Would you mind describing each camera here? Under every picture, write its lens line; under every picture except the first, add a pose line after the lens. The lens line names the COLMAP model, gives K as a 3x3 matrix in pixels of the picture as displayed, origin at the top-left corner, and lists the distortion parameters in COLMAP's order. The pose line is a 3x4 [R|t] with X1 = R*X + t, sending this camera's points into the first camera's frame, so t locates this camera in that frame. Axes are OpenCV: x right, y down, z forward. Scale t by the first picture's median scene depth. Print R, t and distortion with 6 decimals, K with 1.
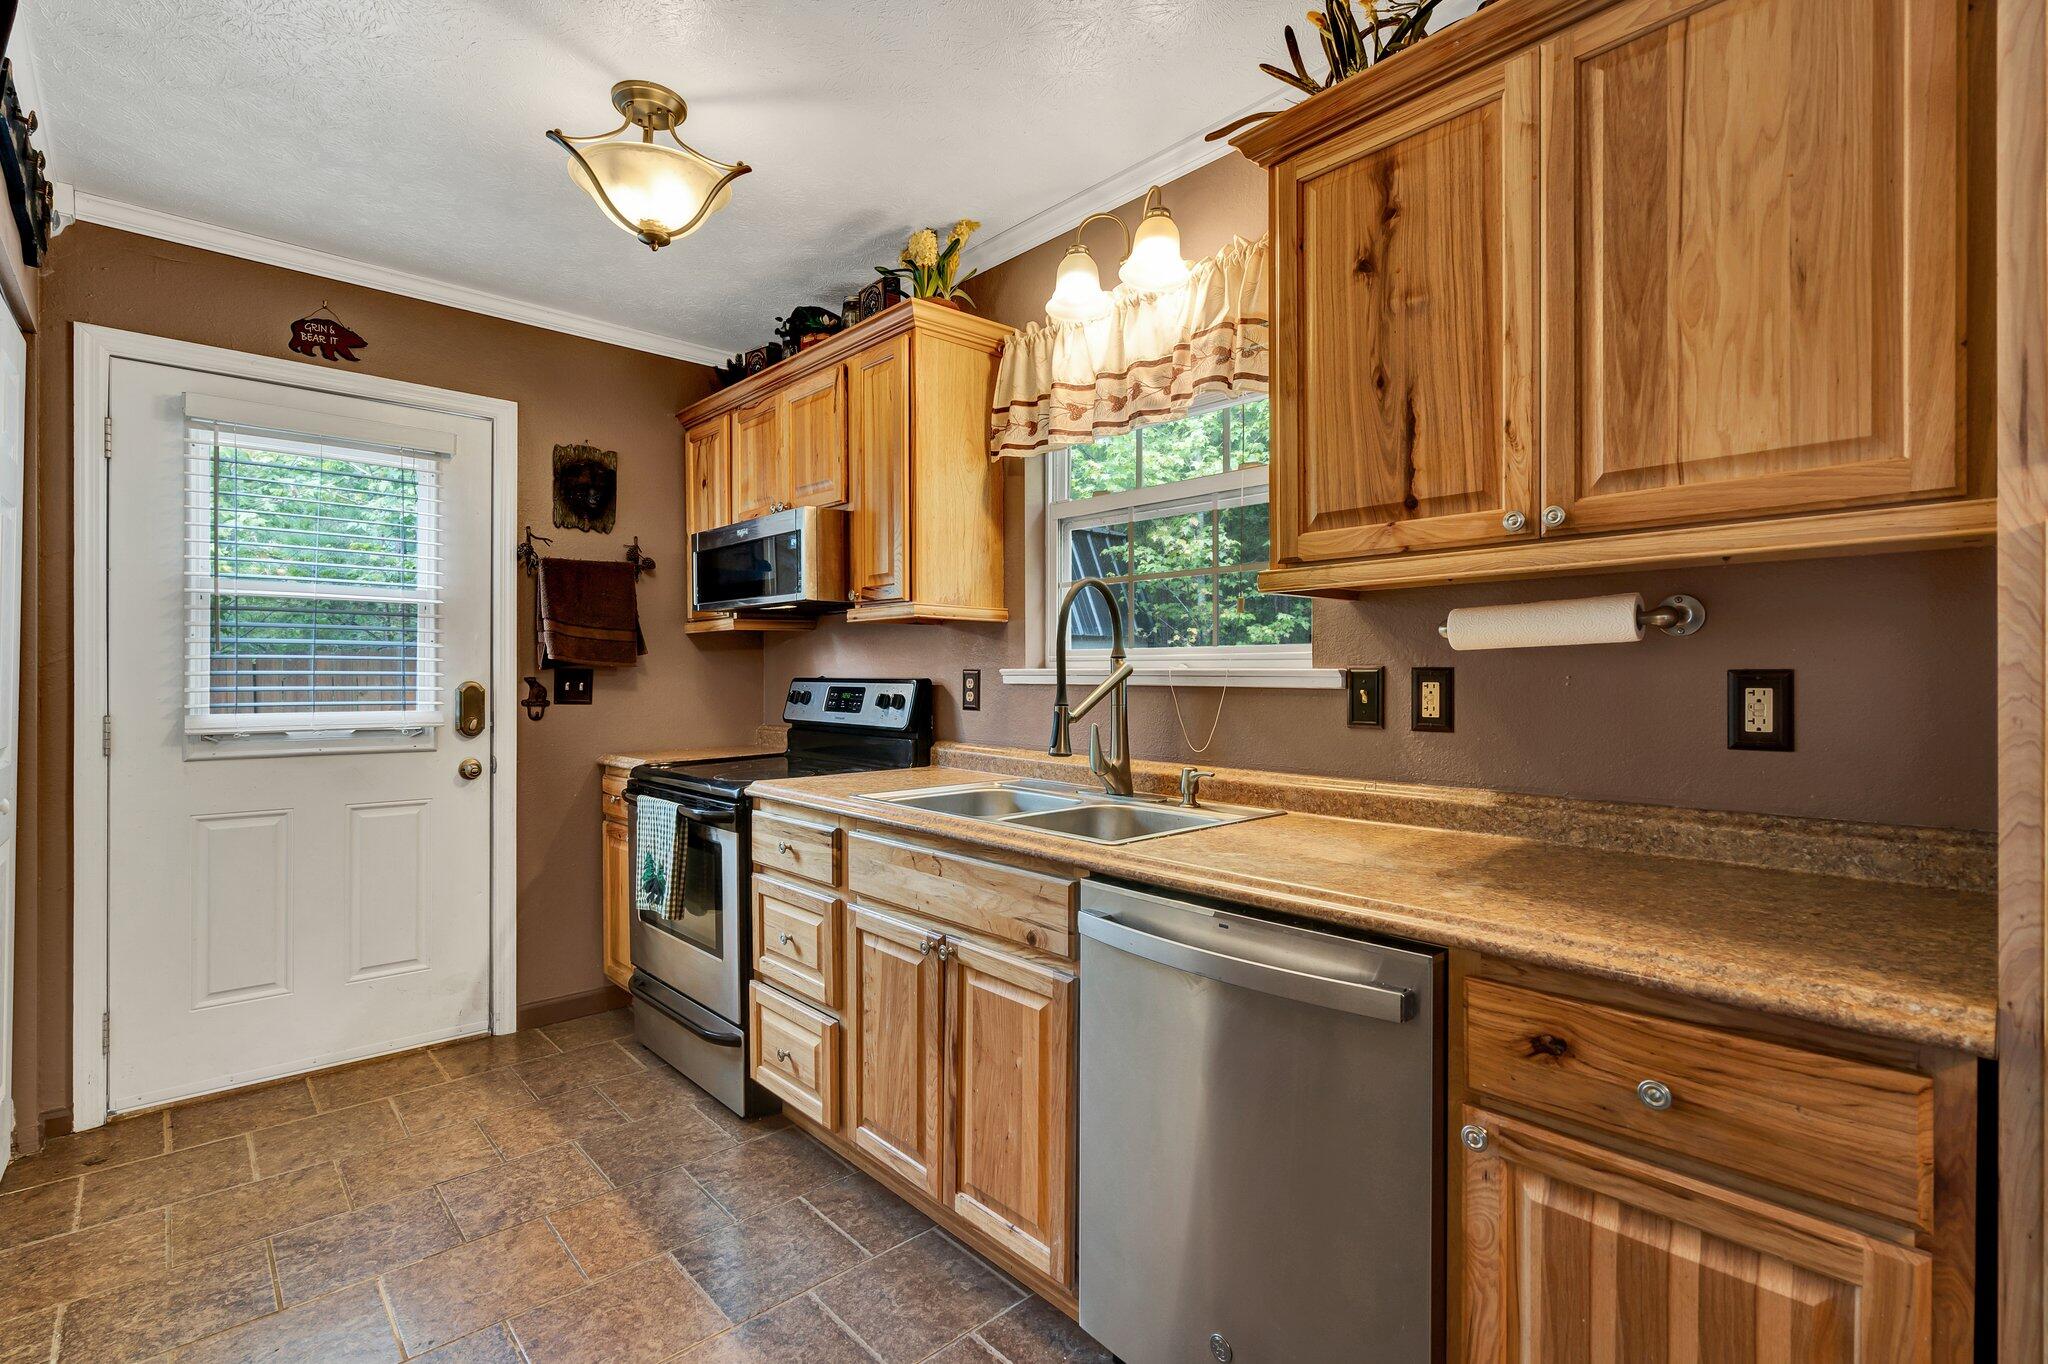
lens RADIAL K [[932.6, 0, 1023.6], [0, 932.6, 674.9], [0, 0, 1]] dist [-0.002994, 0.000479]
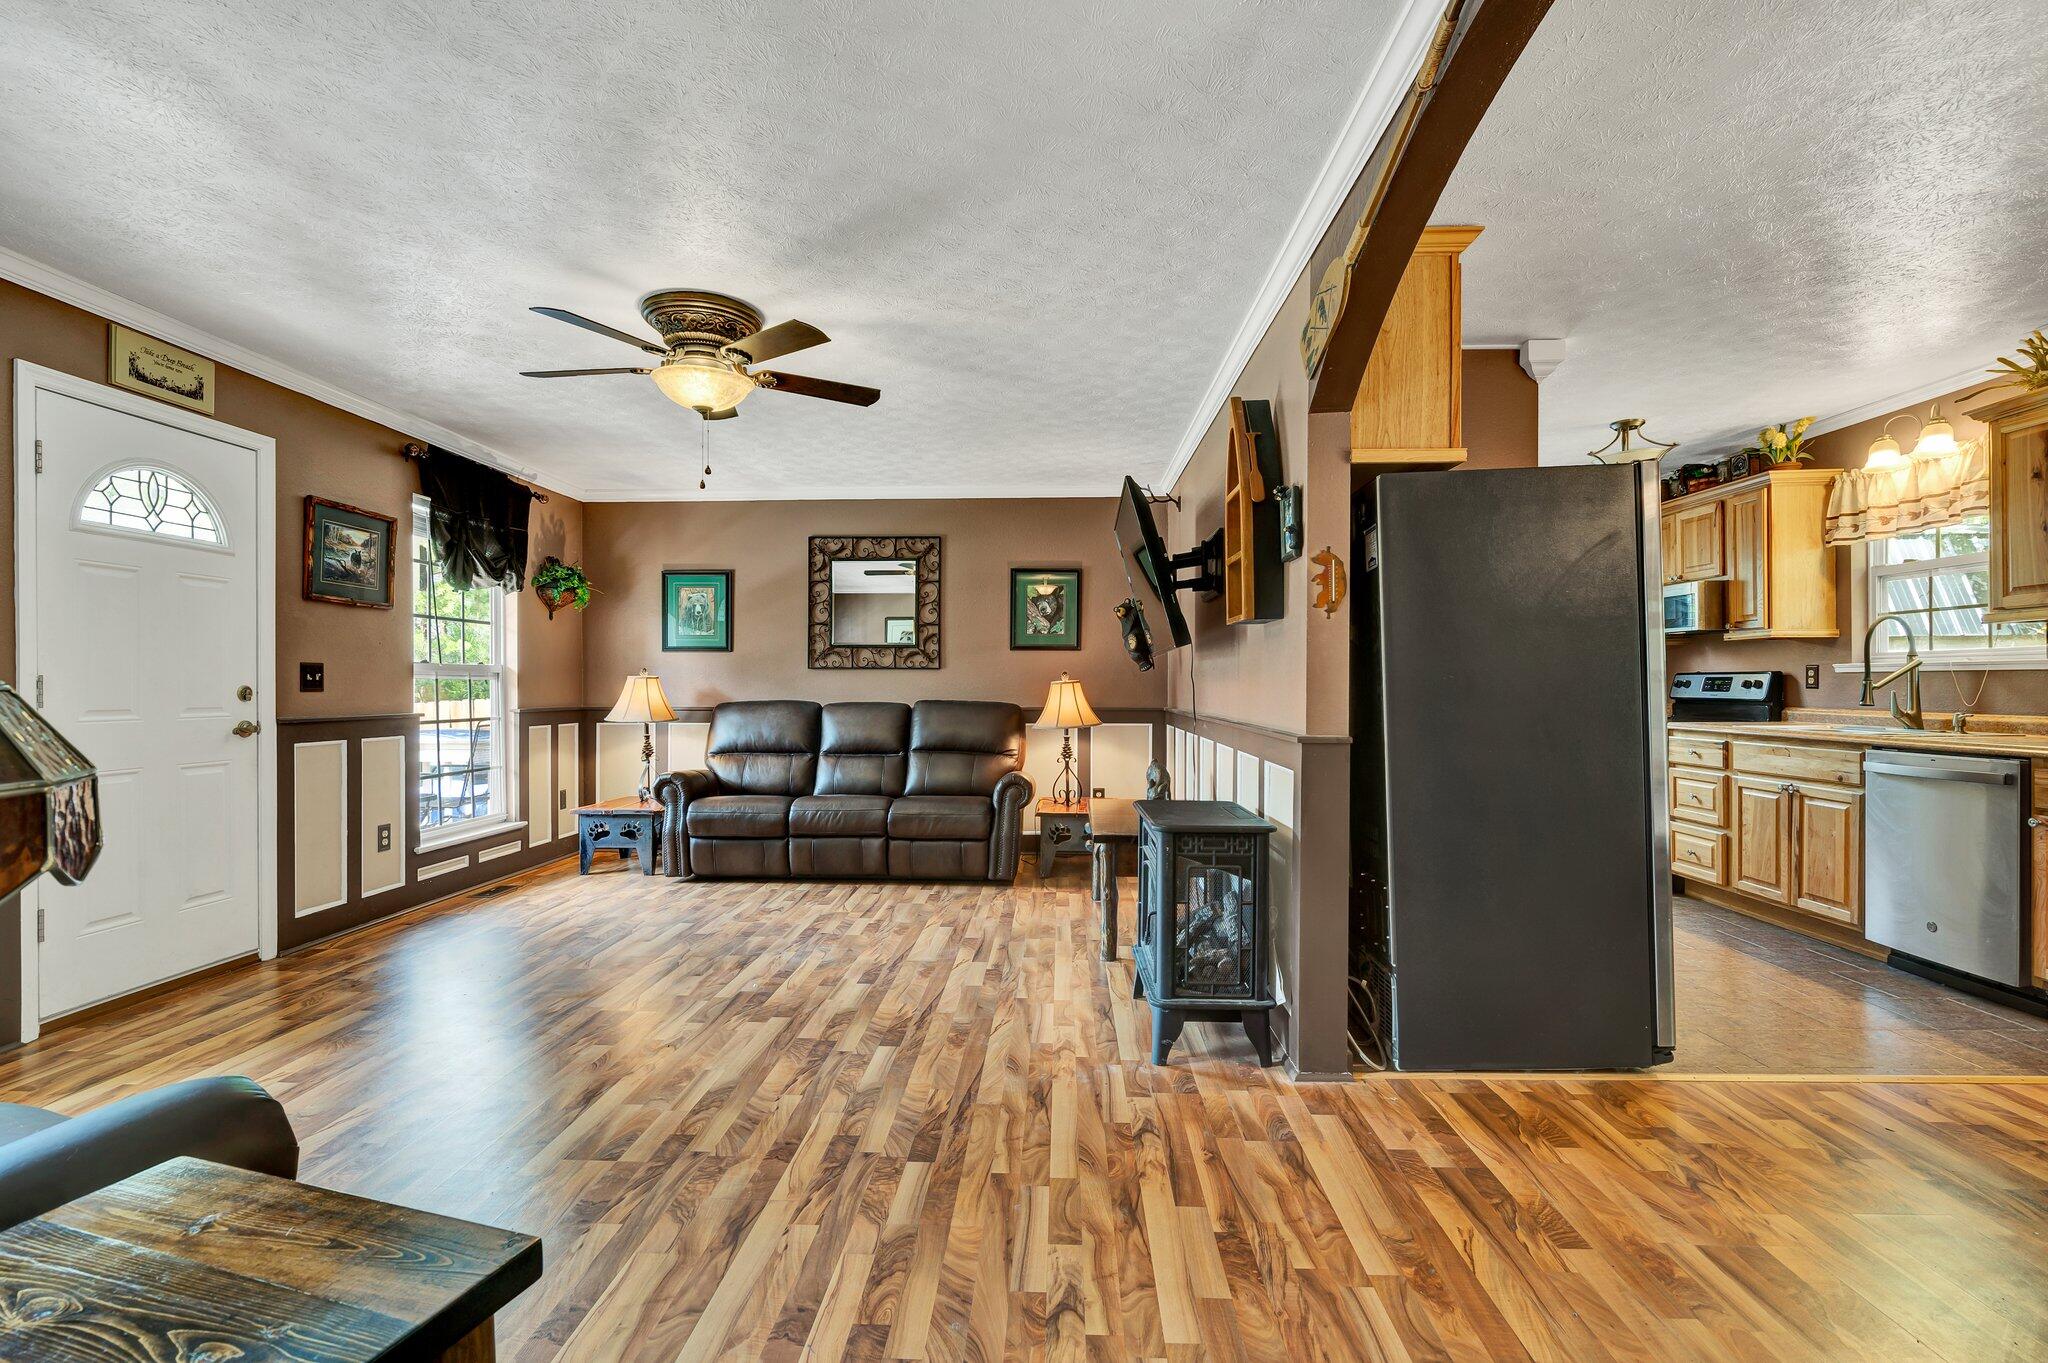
lens RADIAL K [[929.2, 0, 1027.2], [0, 929.2, 686.7], [0, 0, 1]] dist [-0.000614, 0.000797]
pose [[0.713760, -0.001372, -0.700389, 0.140700], [0.002262, 0.999997, 0.000346, 0.038579], [0.700386, -0.001832, 0.713762, -1.571550]]
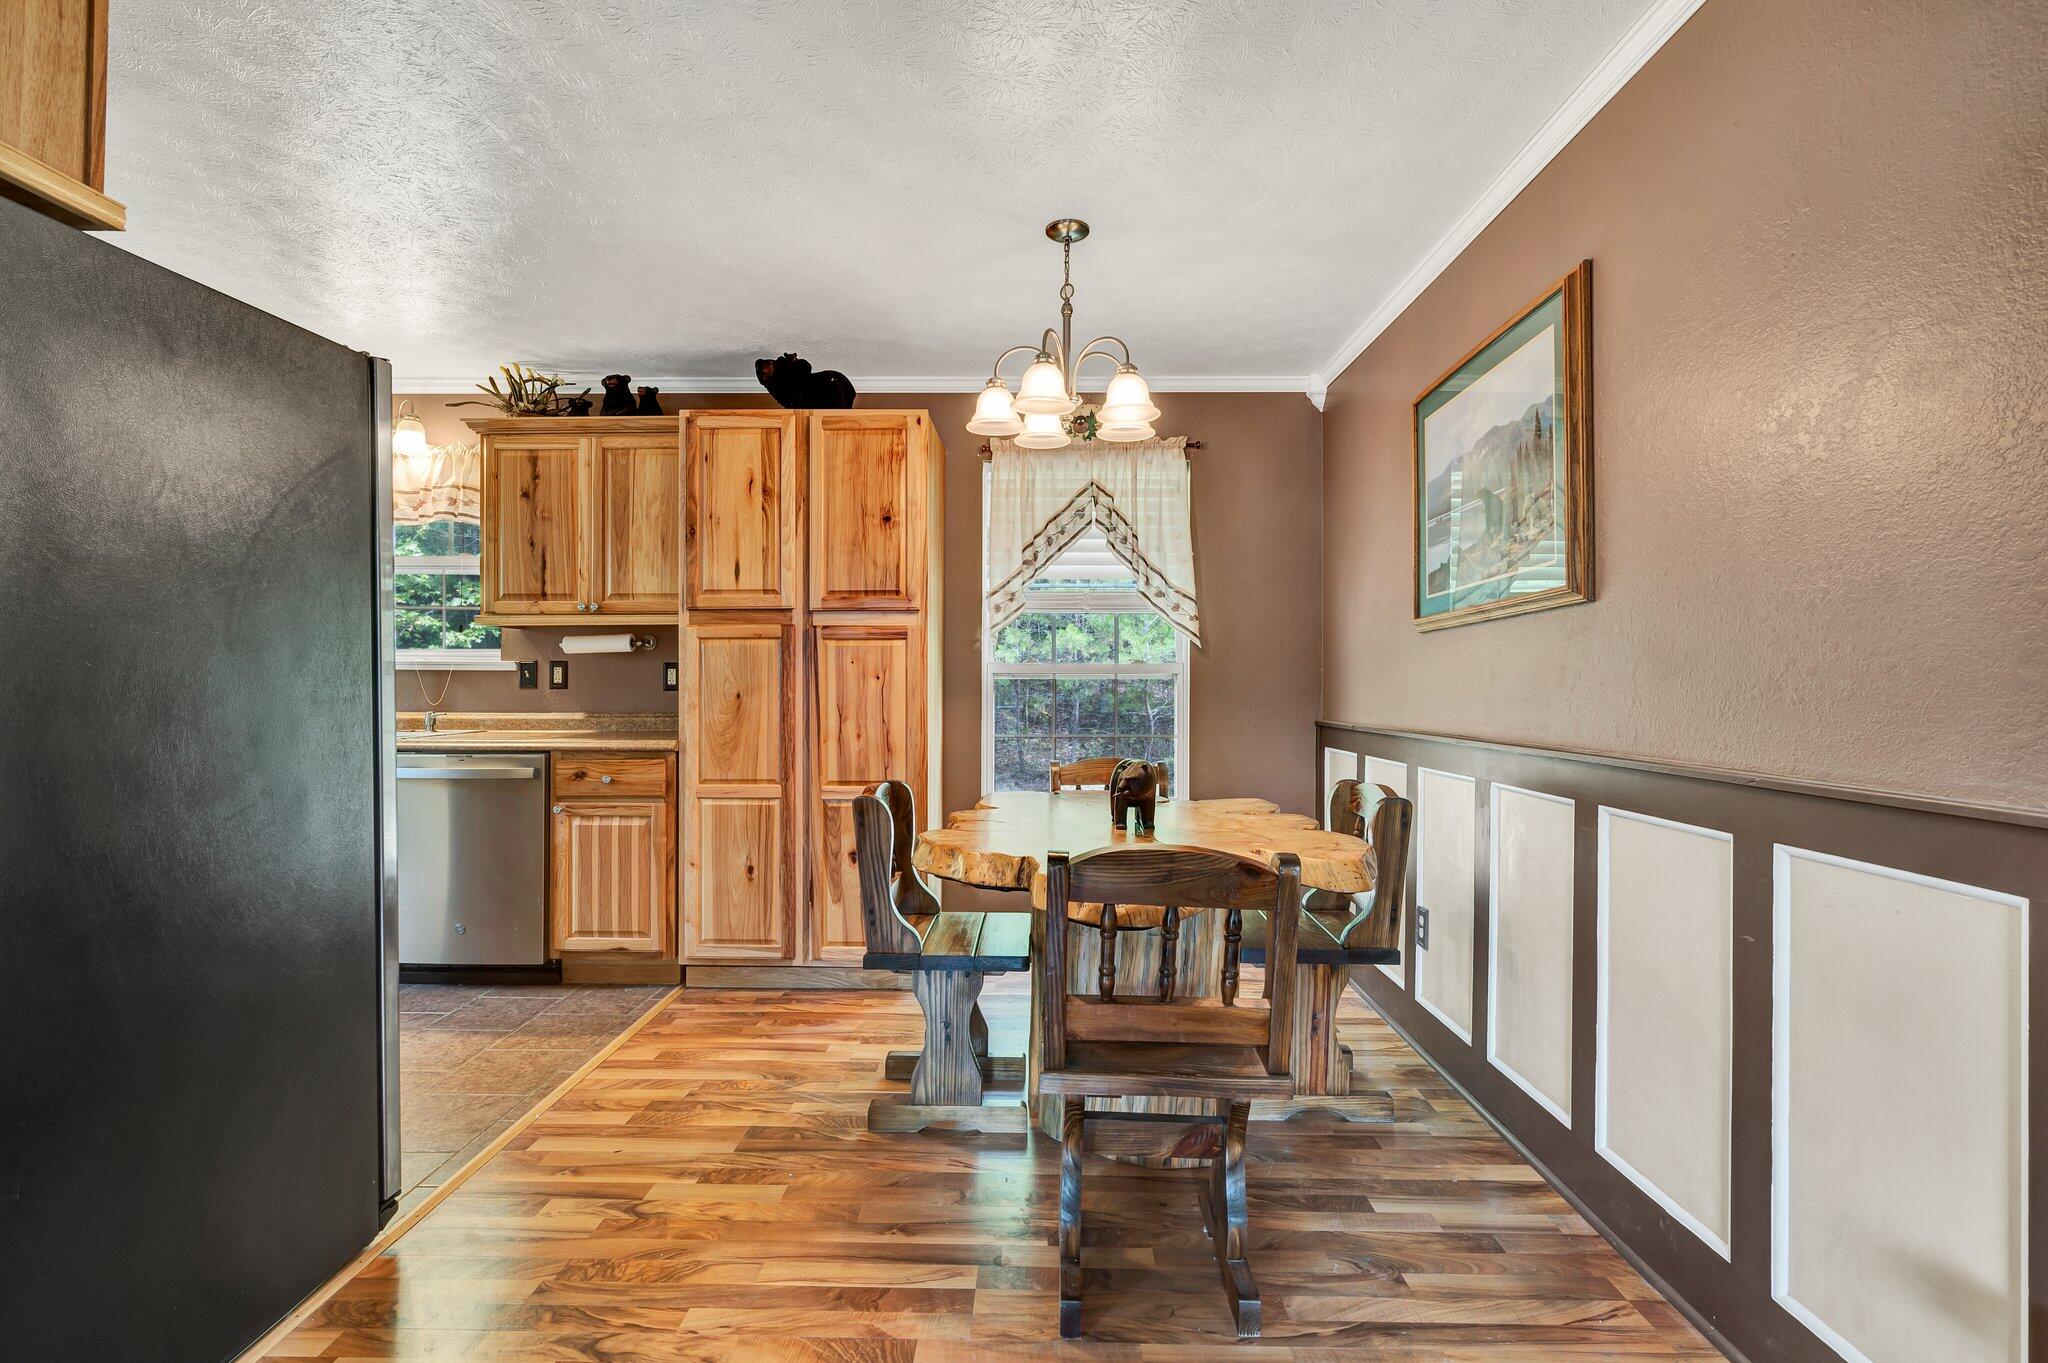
lens RADIAL K [[932.6, 0, 1023.6], [0, 932.6, 674.4], [0, 0, 1]] dist [-0.002994, 0.000479]
pose [[0.688417, 0.005278, 0.725296, -0.351104], [-0.000041, 0.999974, -0.007239, 0.033680], [-0.725315, 0.004954, 0.688399, -1.134560]]
